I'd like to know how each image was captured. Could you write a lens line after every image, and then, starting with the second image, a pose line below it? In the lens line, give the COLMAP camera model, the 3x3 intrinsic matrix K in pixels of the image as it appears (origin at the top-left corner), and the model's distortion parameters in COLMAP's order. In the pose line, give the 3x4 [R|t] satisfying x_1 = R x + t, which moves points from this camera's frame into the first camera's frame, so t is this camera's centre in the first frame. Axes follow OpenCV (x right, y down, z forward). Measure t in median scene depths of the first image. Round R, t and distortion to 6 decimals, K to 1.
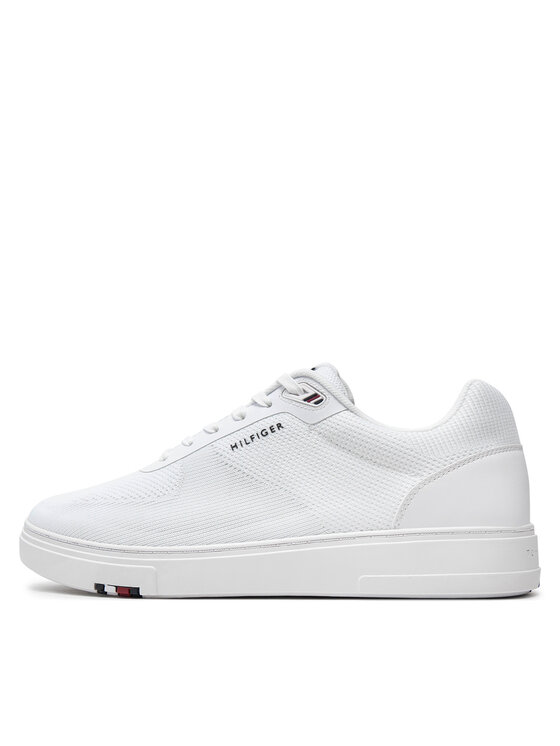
lens RADIAL K [[841.8, 0, 280.0], [0, 841.8, 373.0], [0, 0, 1]] dist [-0.059378, -0.005157]
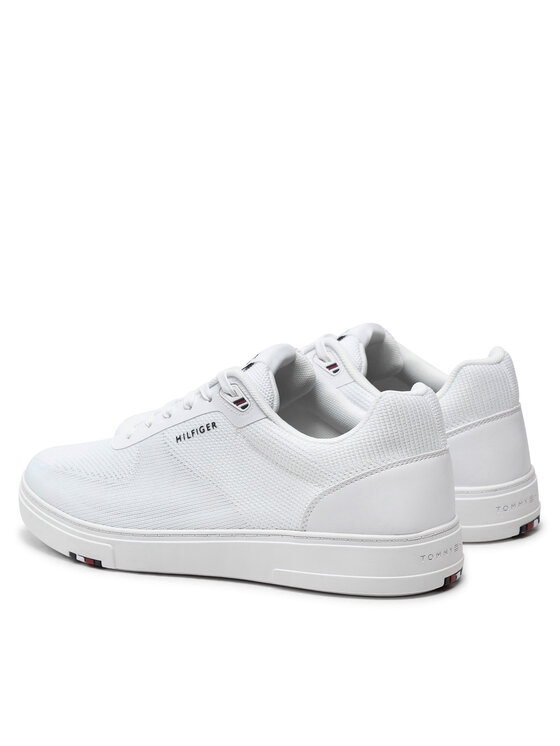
lens RADIAL K [[2203.6, 0, 280.0], [0, 2203.6, 373.0], [0, 0, 1]] dist [-0.020765, -0.092688]
pose [[0.942548, 0.037383, -0.331972, 1.010930], [0.081652, 0.937802, 0.337433, -0.941805], [0.323938, -0.345153, 0.880871, -1.424548]]
